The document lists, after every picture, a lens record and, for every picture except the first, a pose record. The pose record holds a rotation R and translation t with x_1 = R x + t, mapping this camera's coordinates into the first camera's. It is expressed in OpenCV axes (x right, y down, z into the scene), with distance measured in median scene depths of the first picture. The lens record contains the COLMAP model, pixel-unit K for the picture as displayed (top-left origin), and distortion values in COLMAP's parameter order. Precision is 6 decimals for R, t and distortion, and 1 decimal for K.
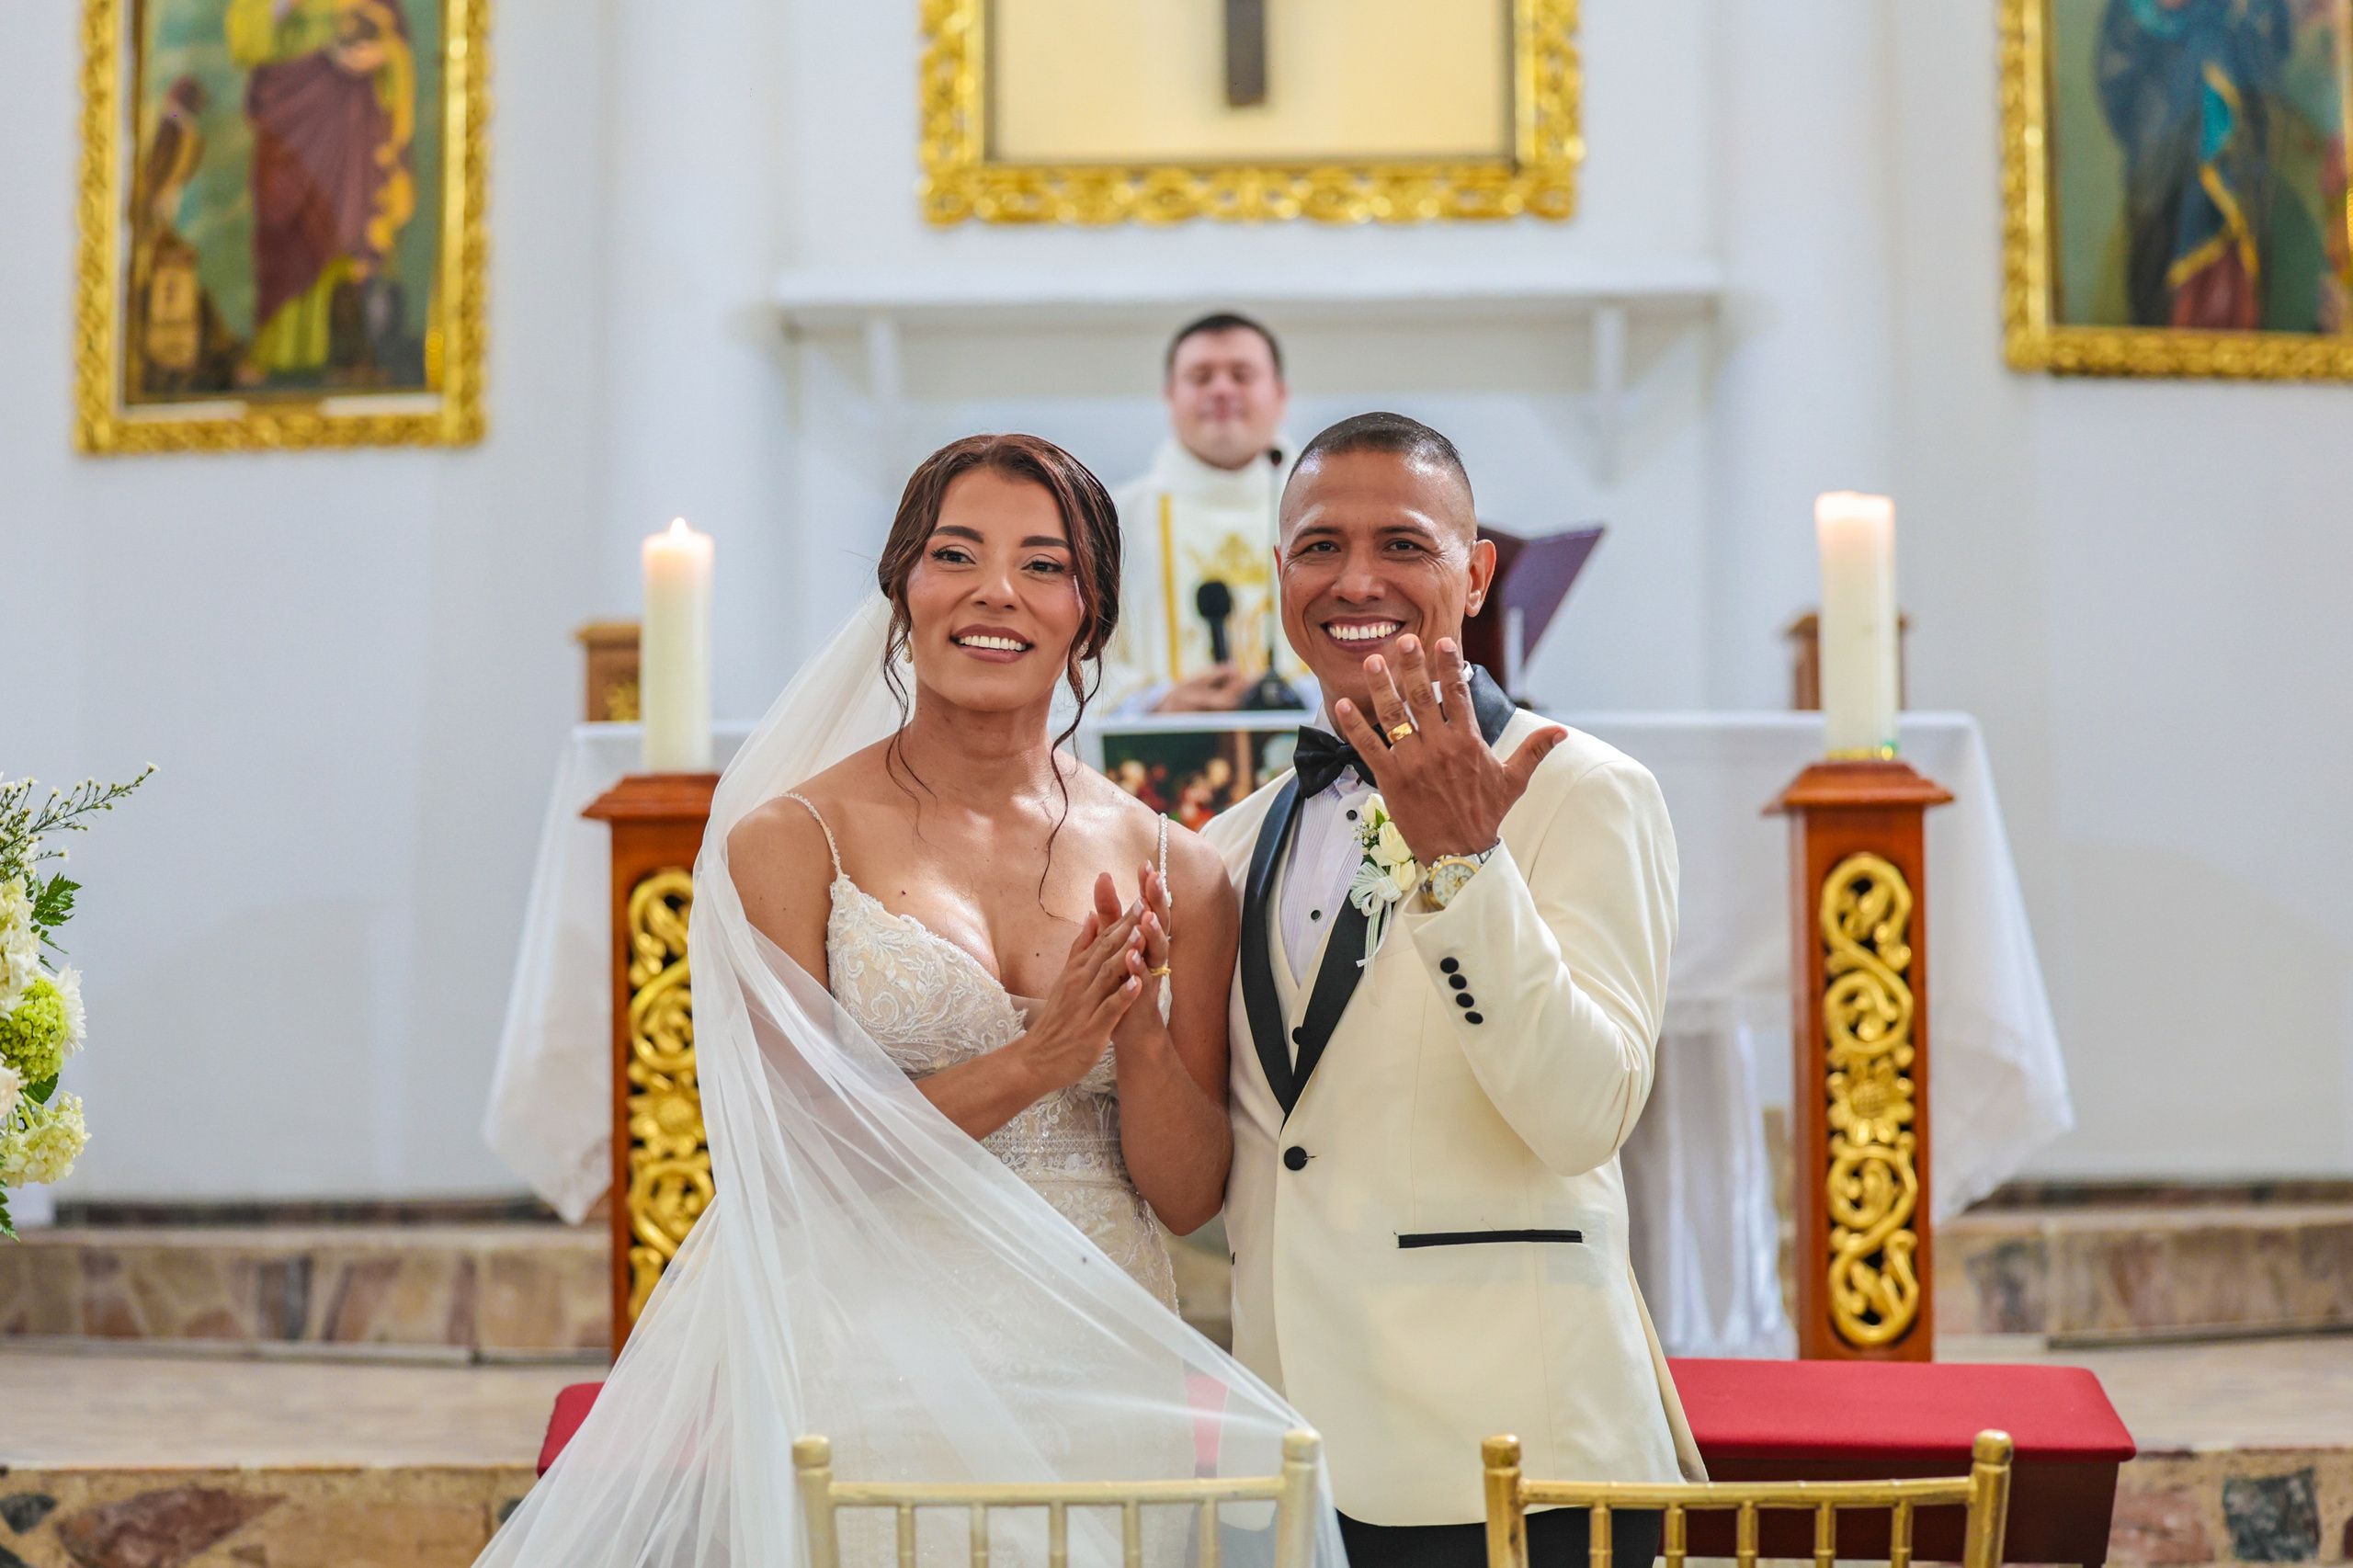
lens RADIAL K [[5000.1, 0, 1180.2], [0, 5000.1, 835.1], [0, 0, 1]] dist [-0.149489, -0.179241]
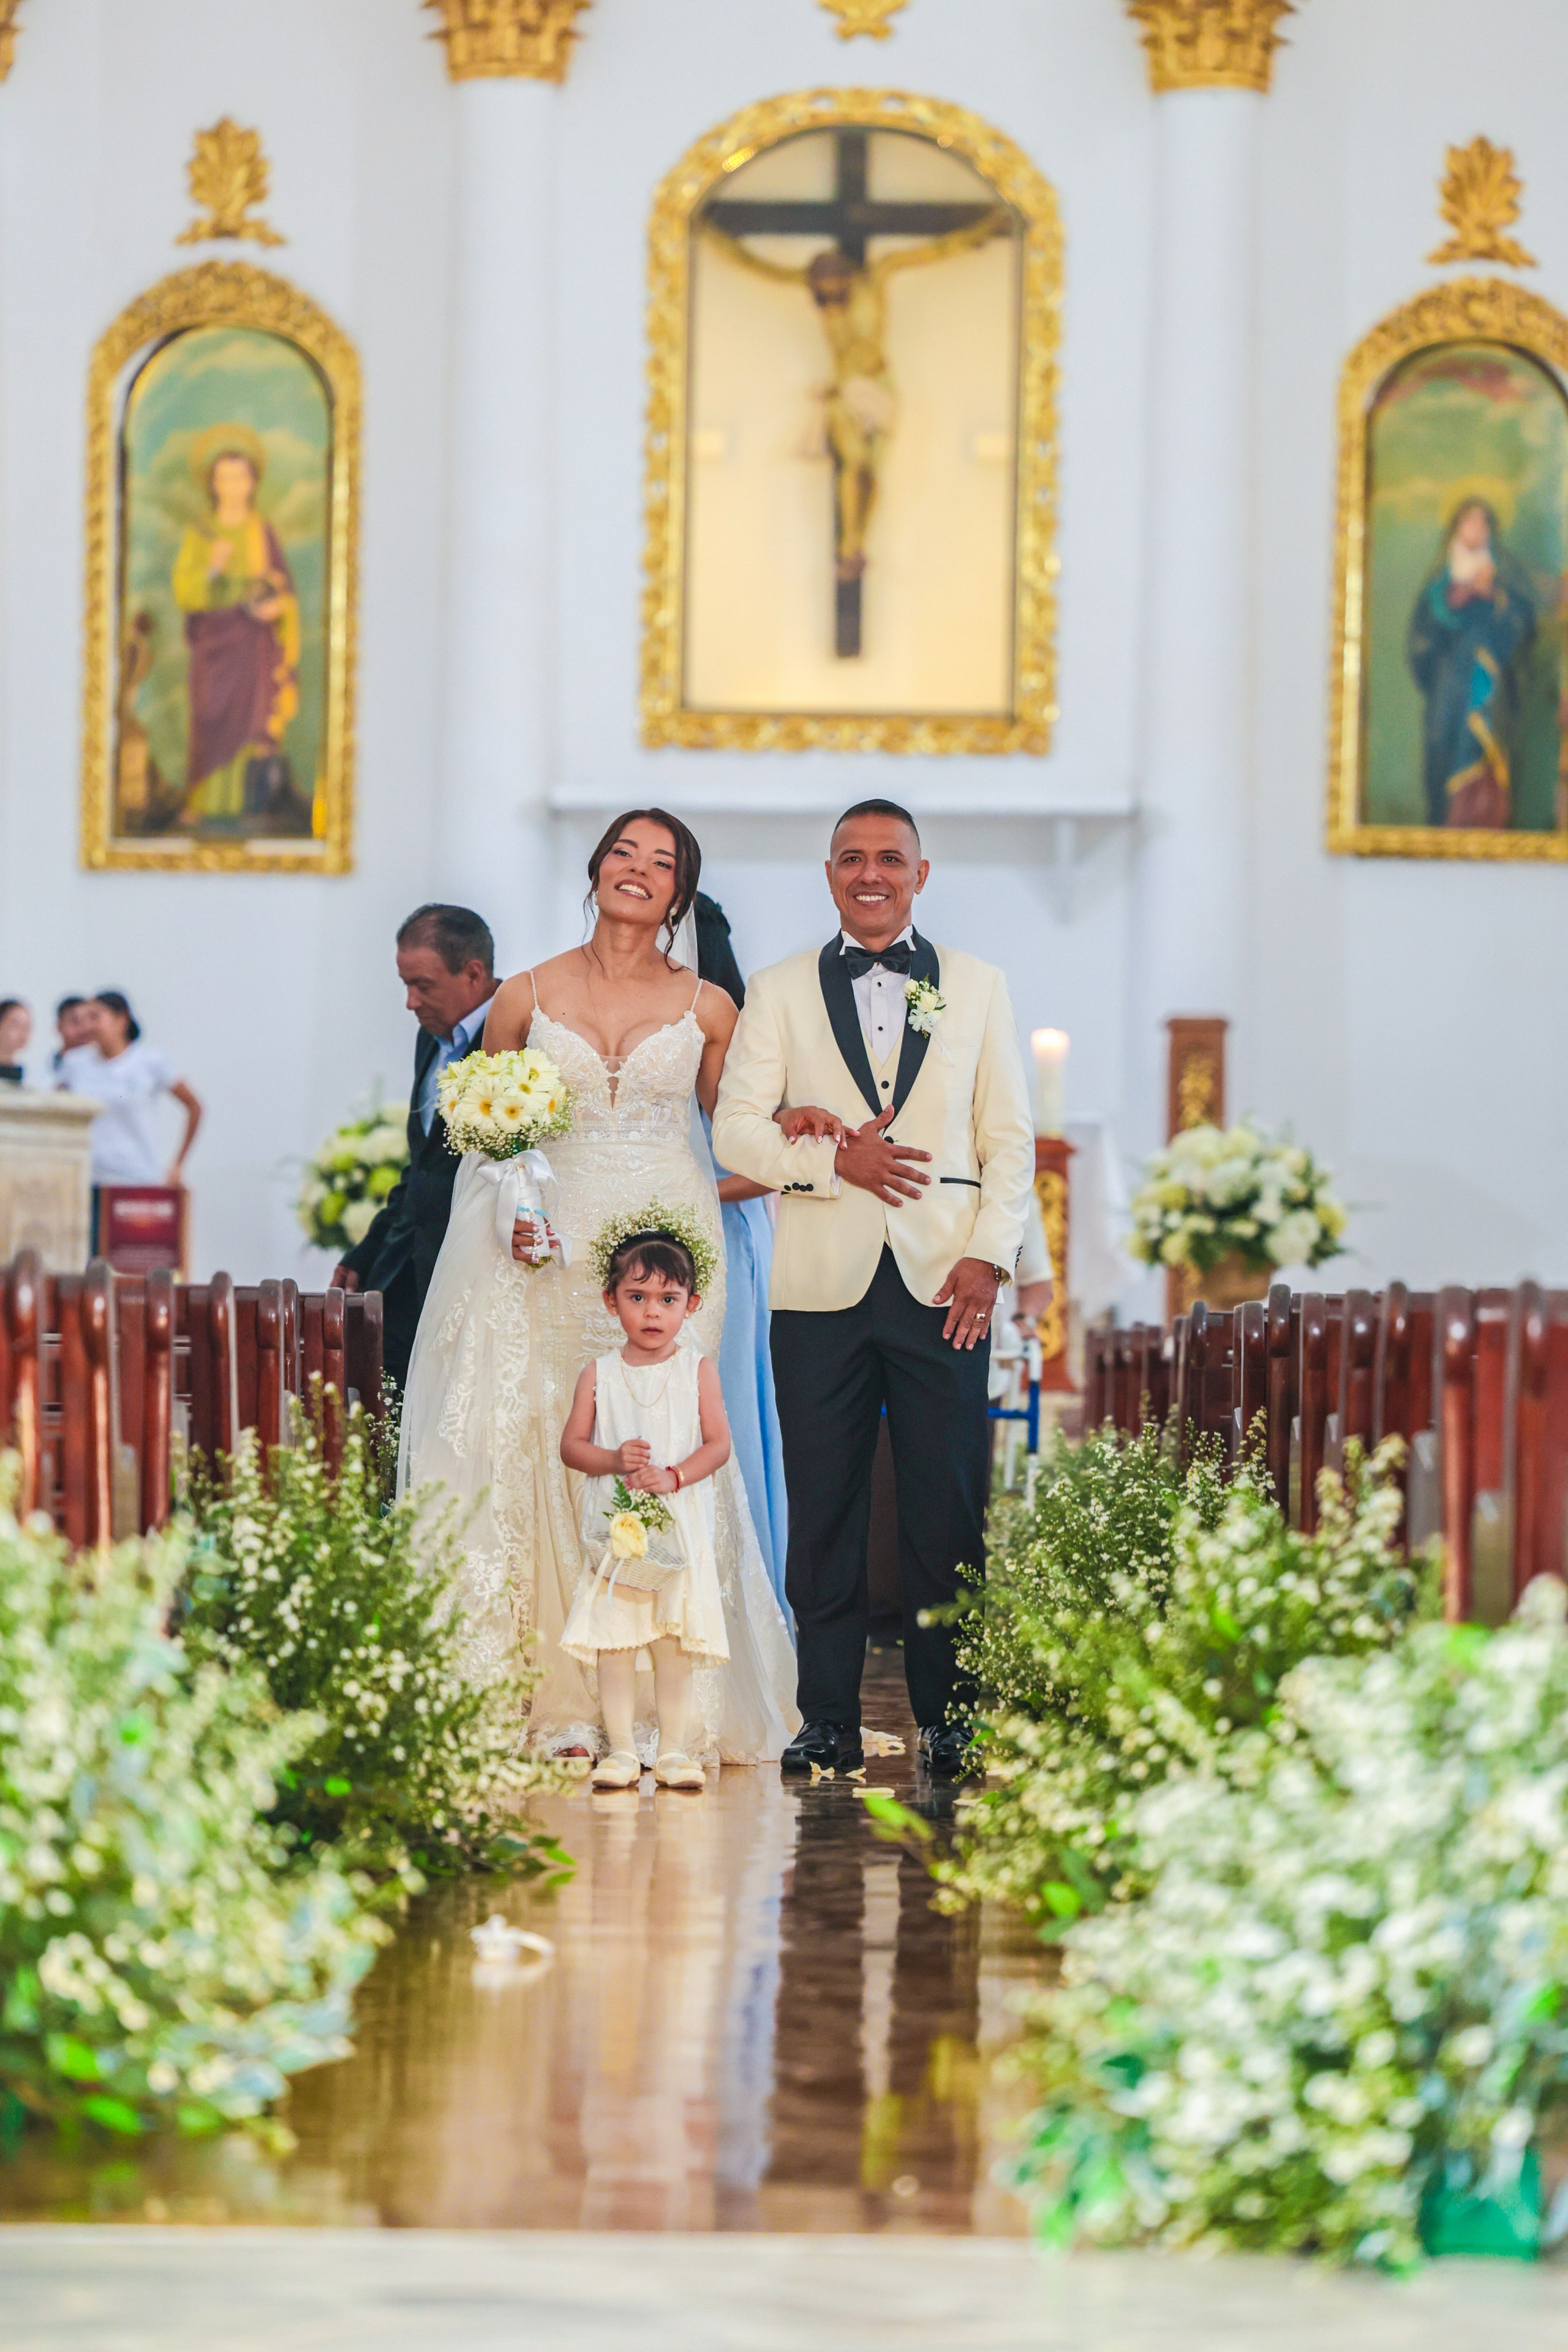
lens RADIAL K [[10085.4, 0, 823.9], [0, 10085.4, 1175.4], [0, 0, 1]] dist [0.745038, 1.460281]
pose [[0.999677, 0.025399, 0.001292, 0.006497], [-0.025416, 0.999554, 0.015671, -0.038969], [-0.000893, -0.015699, 0.999876, -2.246649]]
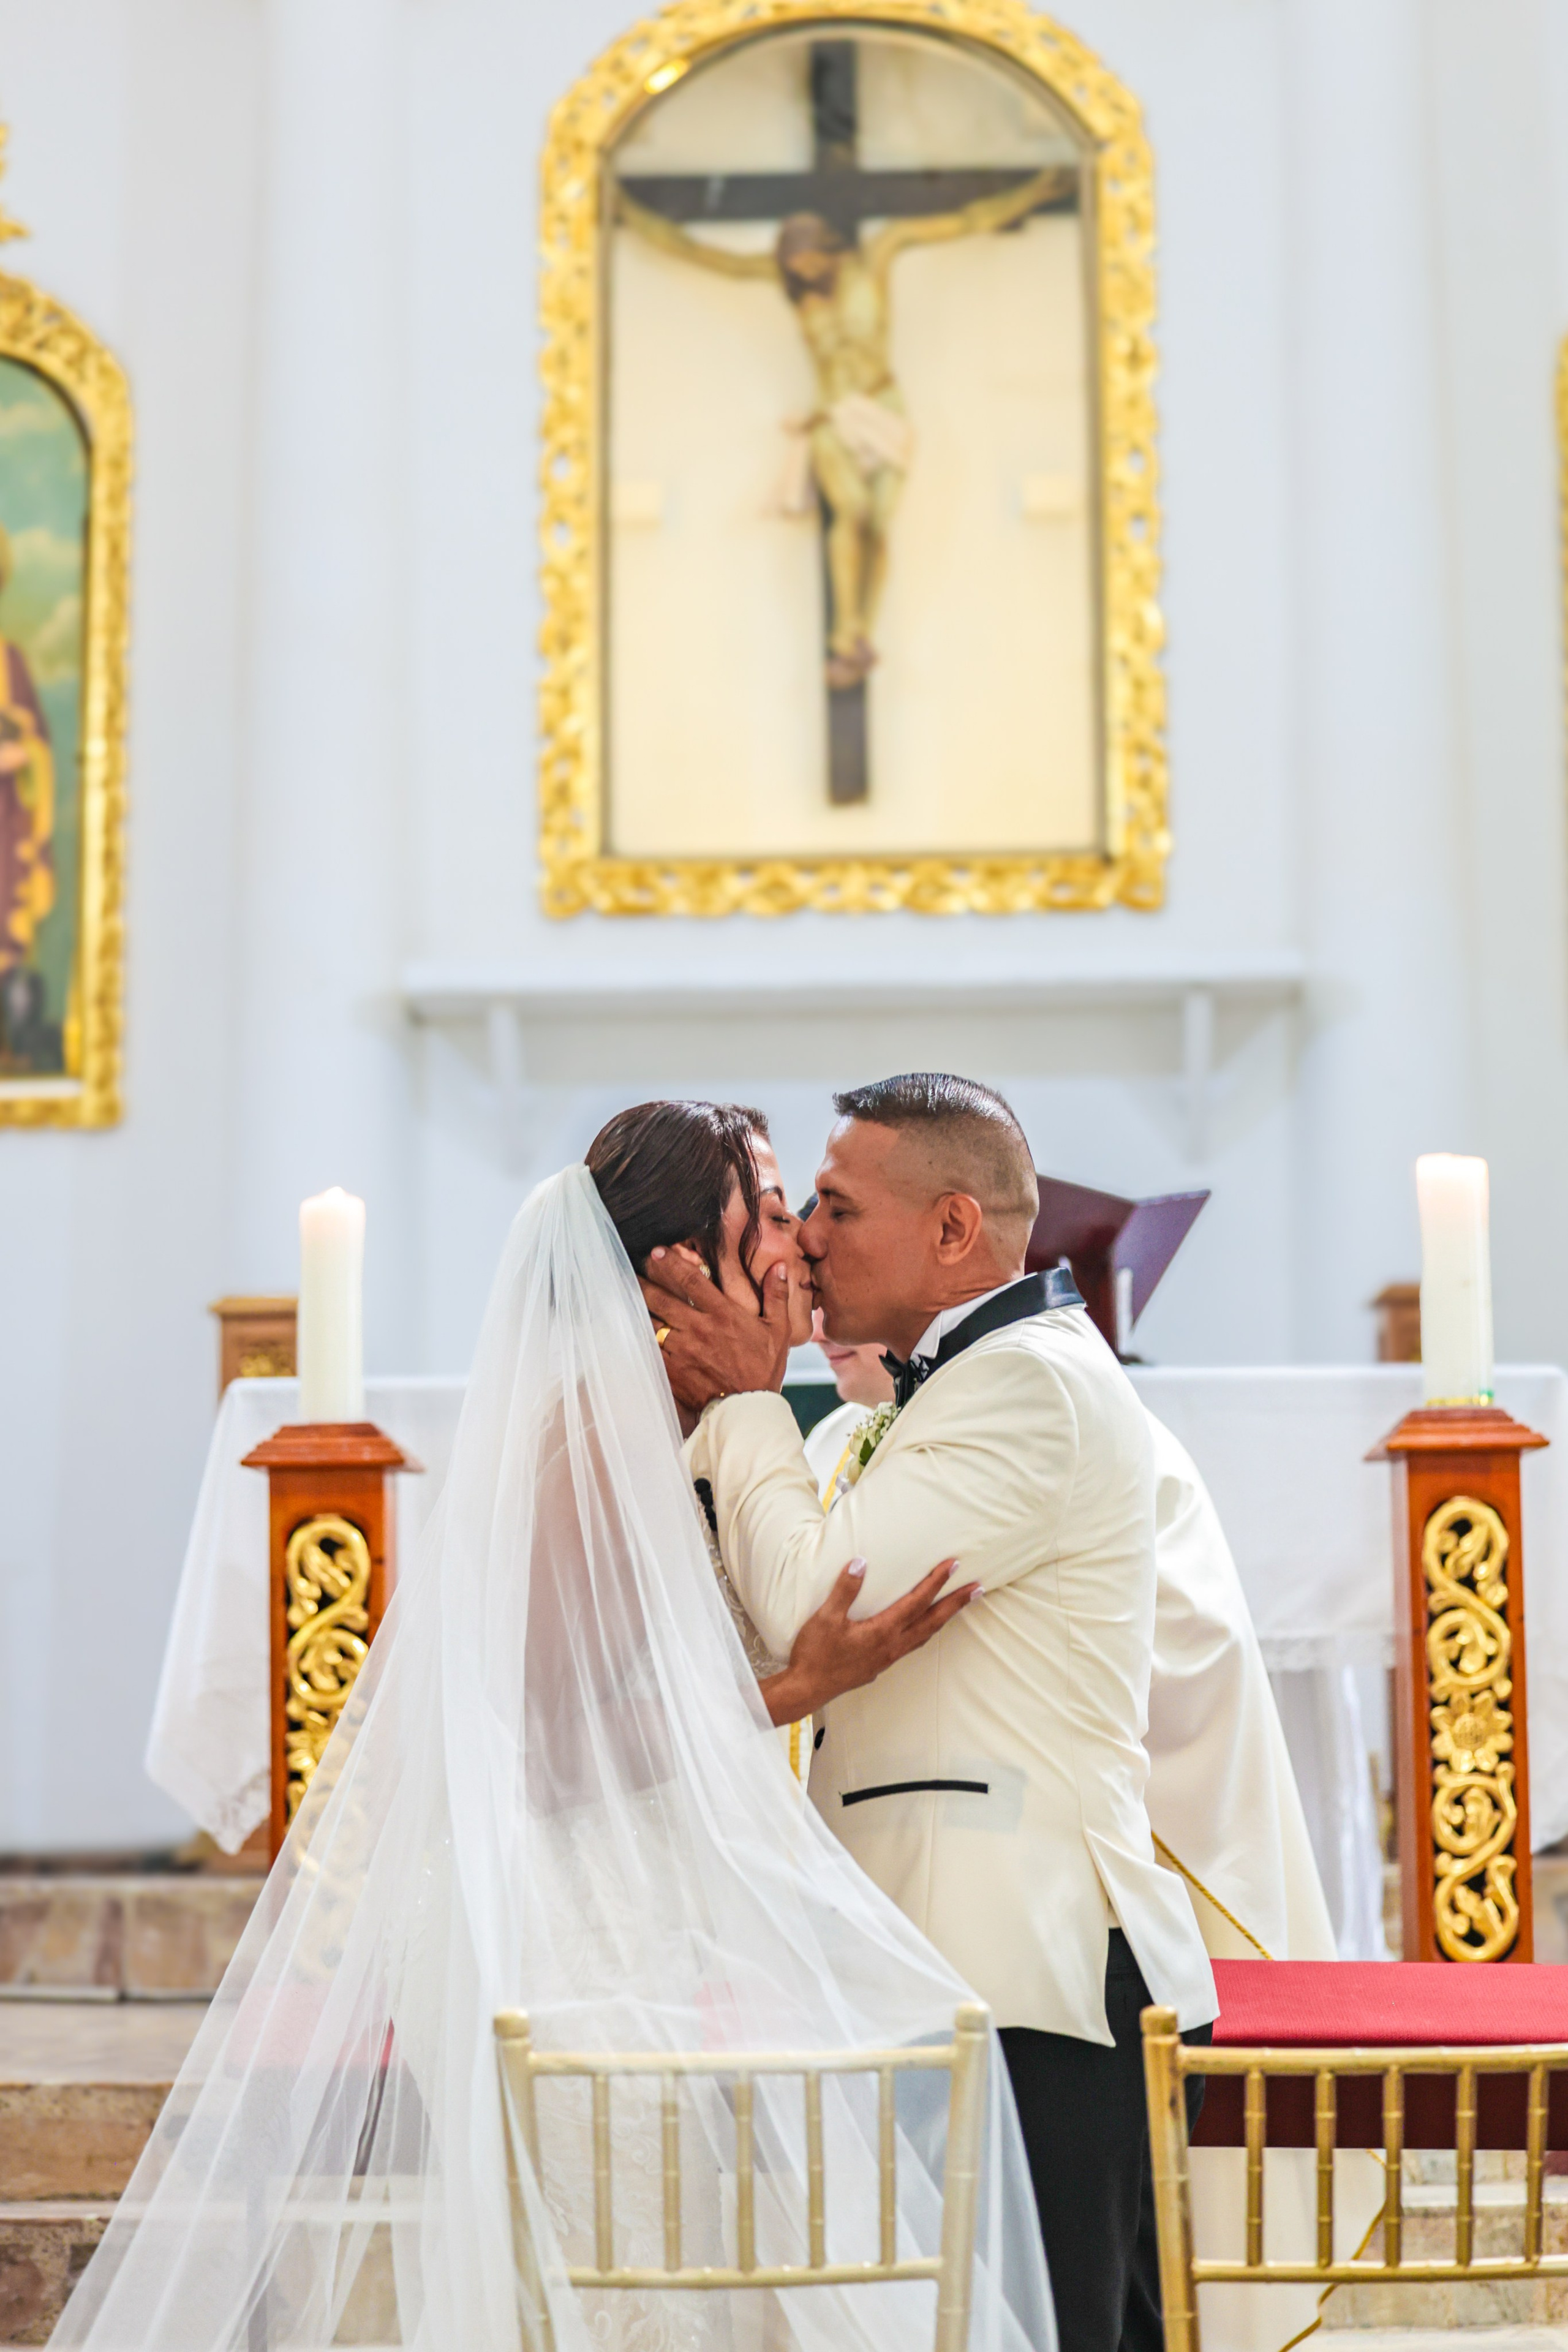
lens RADIAL K [[4853.0, 0, 778.2], [0, 4853.0, 1168.7], [0, 0, 1]] dist [-0.232571, 0.291935]
pose [[0.999992, -0.002427, 0.003118, -0.005304], [0.002648, 0.997345, -0.072769, 0.004420], [-0.002933, 0.072776, 0.997344, -0.009726]]
